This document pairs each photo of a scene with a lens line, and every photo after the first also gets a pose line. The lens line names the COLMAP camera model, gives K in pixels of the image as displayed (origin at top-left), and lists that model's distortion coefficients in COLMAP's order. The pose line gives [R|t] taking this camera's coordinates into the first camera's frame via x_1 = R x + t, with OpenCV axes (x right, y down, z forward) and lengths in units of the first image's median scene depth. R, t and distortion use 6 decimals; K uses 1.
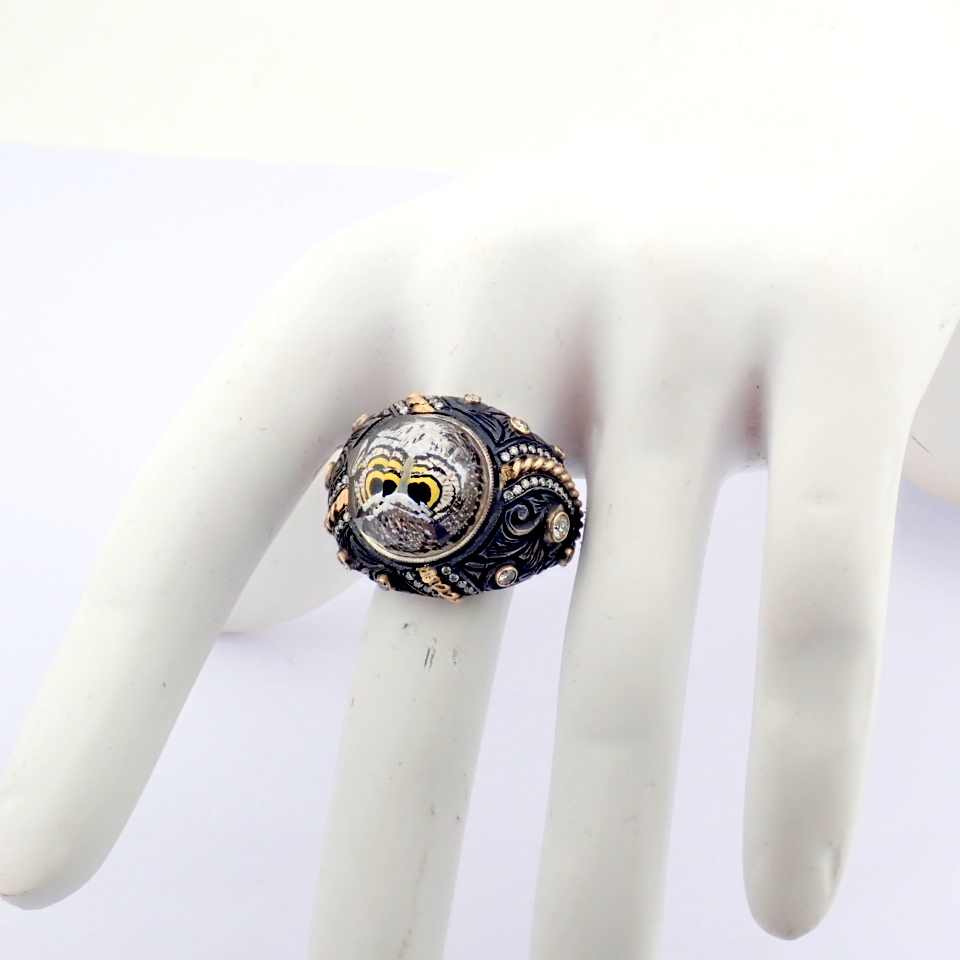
lens RADIAL K [[1953.7, 0, 480.4], [0, 1953.7, 479.0], [0, 0, 1]] dist [0.050634, 0.000000]
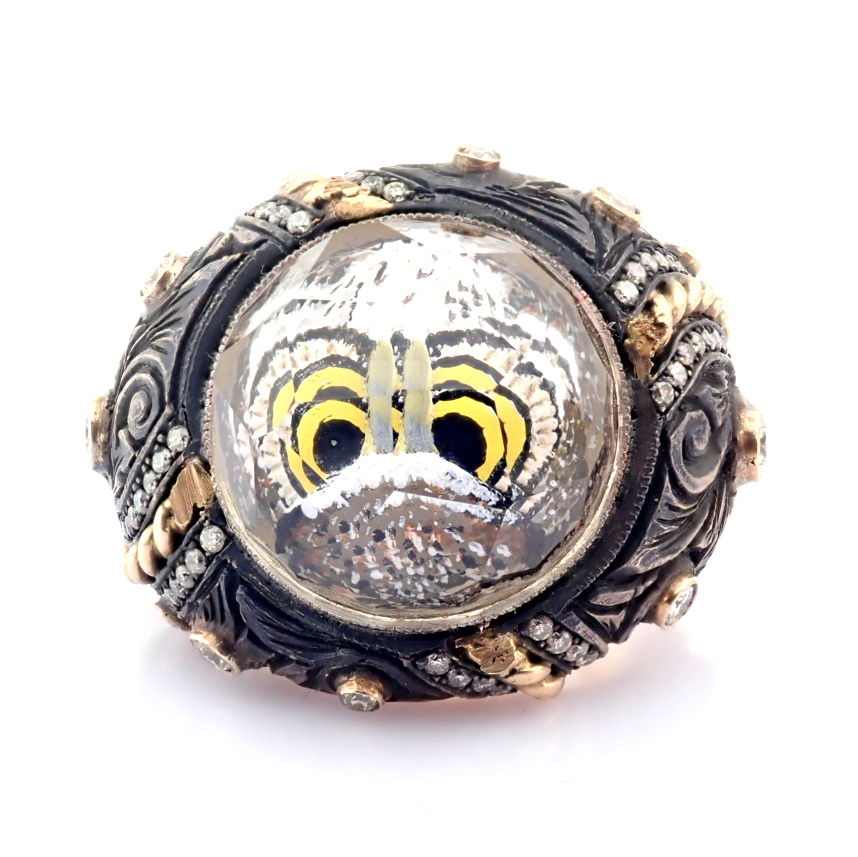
lens RADIAL K [[1761.1, 0, 428.9], [0, 1761.1, 430.6], [0, 0, 1]] dist [-0.092899, 0.000000]
pose [[0.935444, -0.210018, 0.284319, -0.122336], [0.188295, 0.976799, 0.102018, -0.026788], [-0.299148, -0.041897, 0.953286, 0.695724]]
